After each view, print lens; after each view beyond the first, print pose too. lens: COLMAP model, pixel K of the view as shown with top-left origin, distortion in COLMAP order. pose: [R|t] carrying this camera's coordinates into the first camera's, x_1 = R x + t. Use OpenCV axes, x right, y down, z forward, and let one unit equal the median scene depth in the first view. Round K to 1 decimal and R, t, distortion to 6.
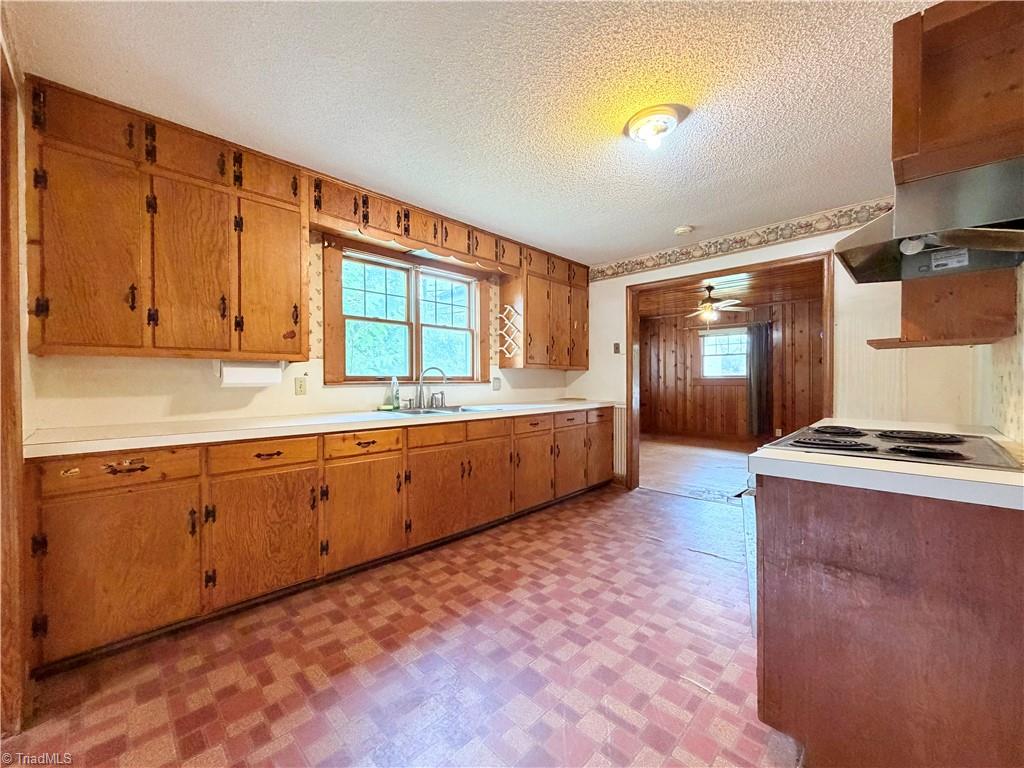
lens RADIAL K [[412.0, 0, 511.6], [0, 412.0, 383.0], [0, 0, 1]] dist [0.002864, -0.000311]
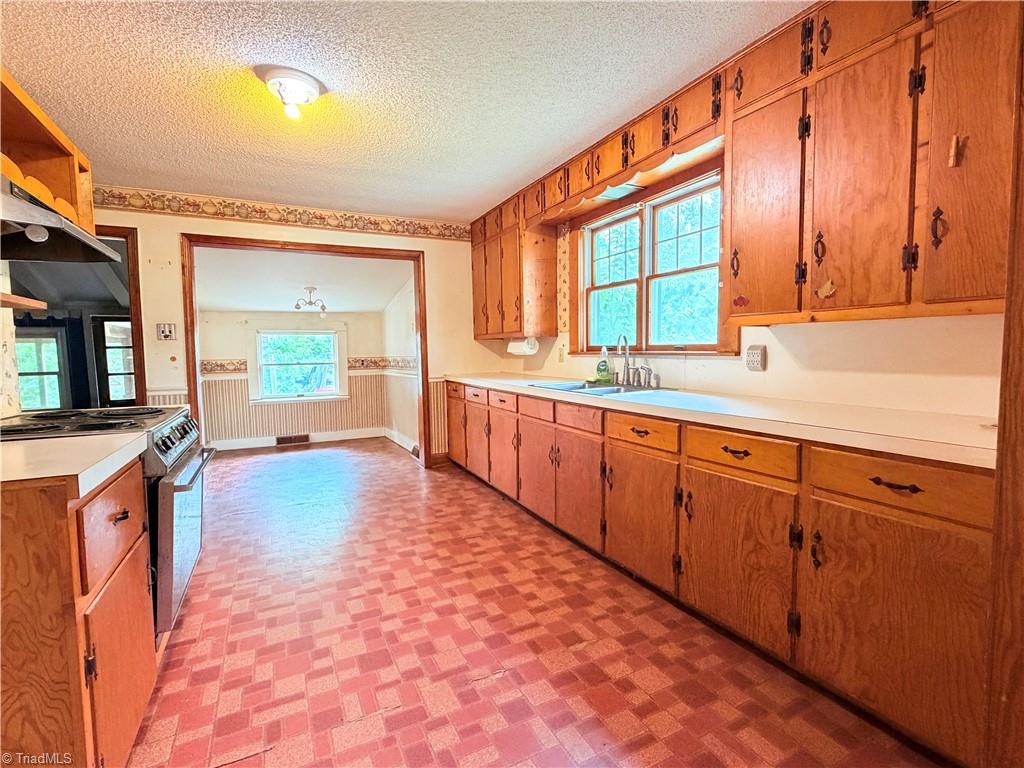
lens RADIAL K [[477.0, 0, 507.5], [0, 477.0, 384.6], [0, 0, 1]] dist [0.004370, 0.000266]
pose [[-0.325779, 0.079952, -0.942059, 0.858086], [0.007549, 0.996606, 0.081971, -0.021268], [0.945416, 0.019593, -0.325277, 1.244608]]
